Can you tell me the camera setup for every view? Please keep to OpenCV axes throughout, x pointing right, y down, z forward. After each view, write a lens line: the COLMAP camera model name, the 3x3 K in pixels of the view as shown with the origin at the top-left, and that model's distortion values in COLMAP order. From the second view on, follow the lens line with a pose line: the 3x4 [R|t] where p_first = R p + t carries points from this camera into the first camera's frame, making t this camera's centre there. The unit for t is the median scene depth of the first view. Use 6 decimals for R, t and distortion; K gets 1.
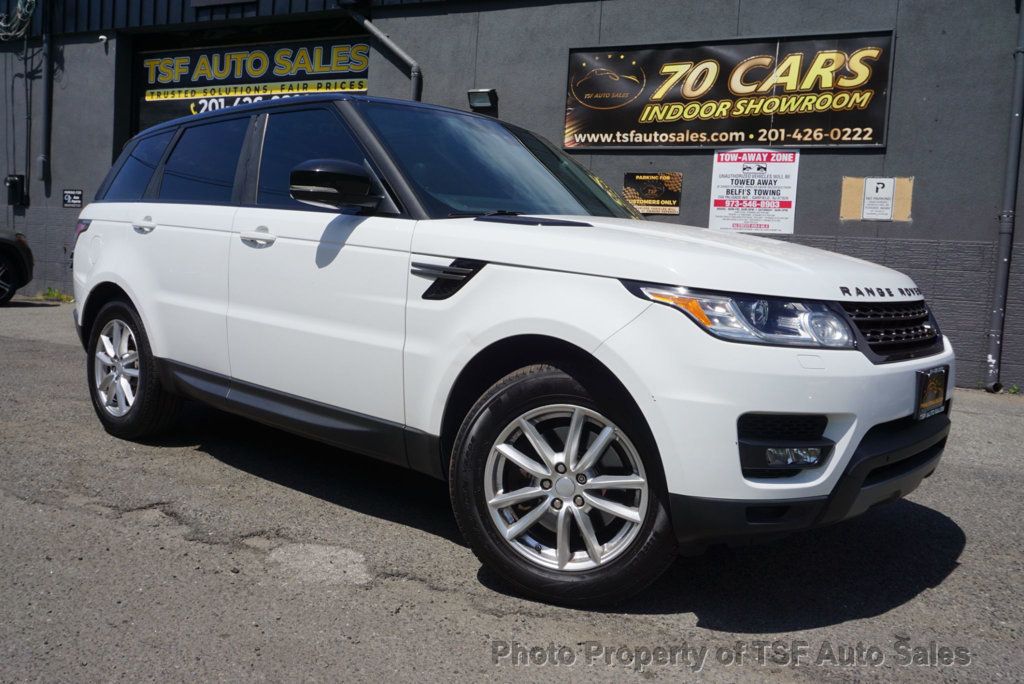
lens RADIAL K [[865.0, 0, 510.4], [0, 865.0, 346.8], [0, 0, 1]] dist [-0.009277, 0.008681]
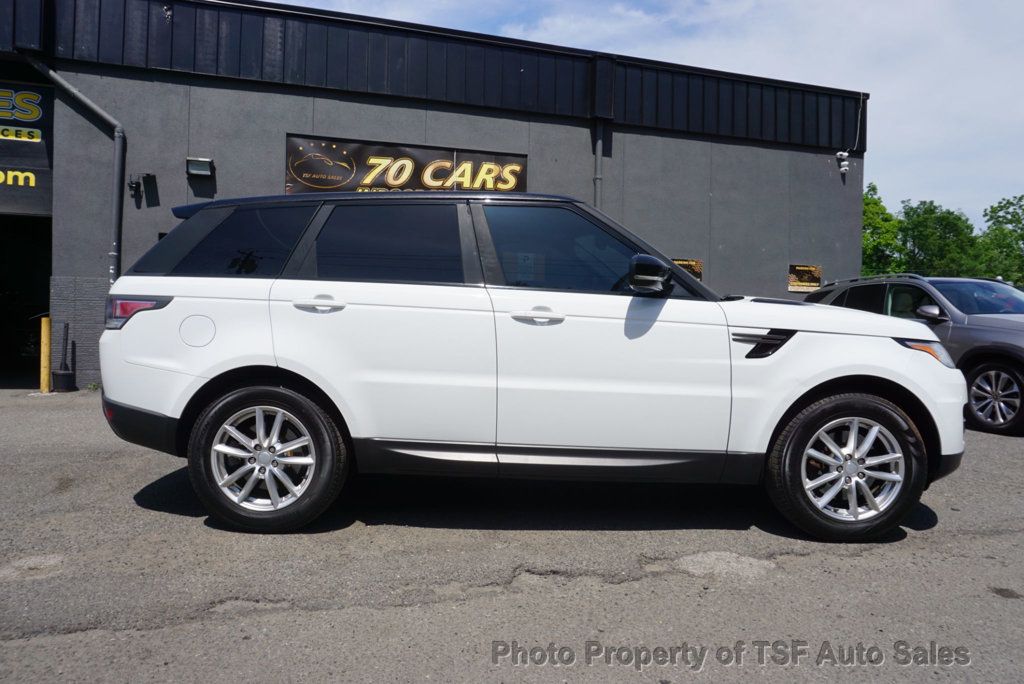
lens RADIAL K [[693.7, 0, 514.9], [0, 693.7, 341.1], [0, 0, 1]] dist [-0.027025, 0.023644]
pose [[0.740511, -0.060708, 0.669296, -0.376743], [0.088080, 0.996088, -0.007103, -0.036139], [-0.666247, 0.064212, 0.742962, 0.136592]]
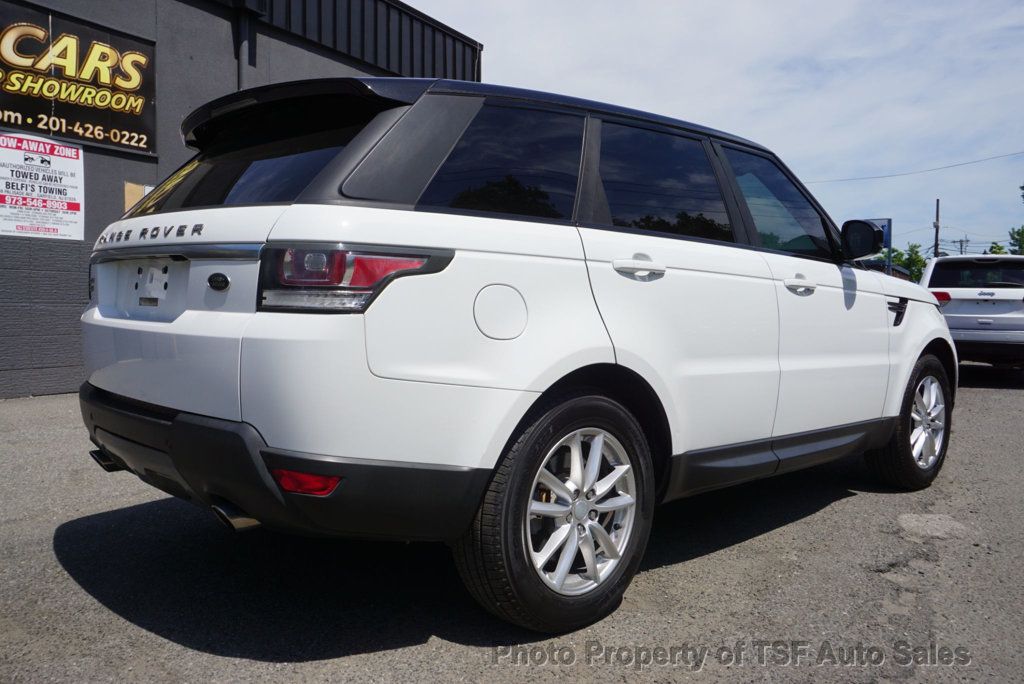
lens RADIAL K [[834.0, 0, 515.4], [0, 834.0, 347.2], [0, 0, 1]] dist [-0.013035, 0.018167]
pose [[0.067177, -0.115290, 0.991058, -0.511421], [0.089555, 0.989989, 0.109096, -0.076610], [-0.993714, 0.081426, 0.076829, 0.508036]]
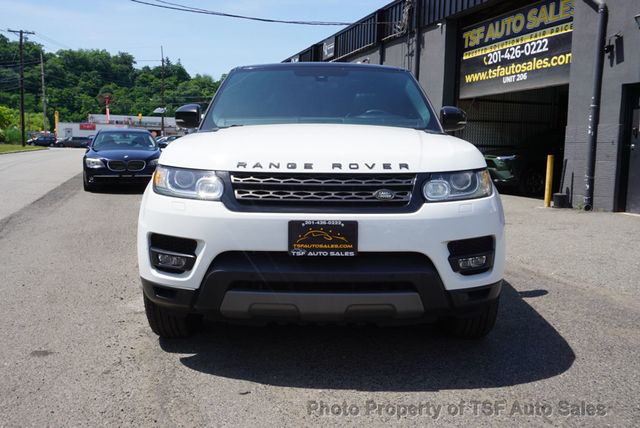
lens RADIAL K [[623.7, 0, 323.4], [0, 623.7, 220.2], [0, 0, 1]] dist [0.015285, 0.000000]
pose [[0.653637, 0.047443, -0.755319, 0.394873], [-0.054566, 0.998390, 0.015490, 0.002456], [0.754838, 0.031090, 0.655174, 0.108763]]
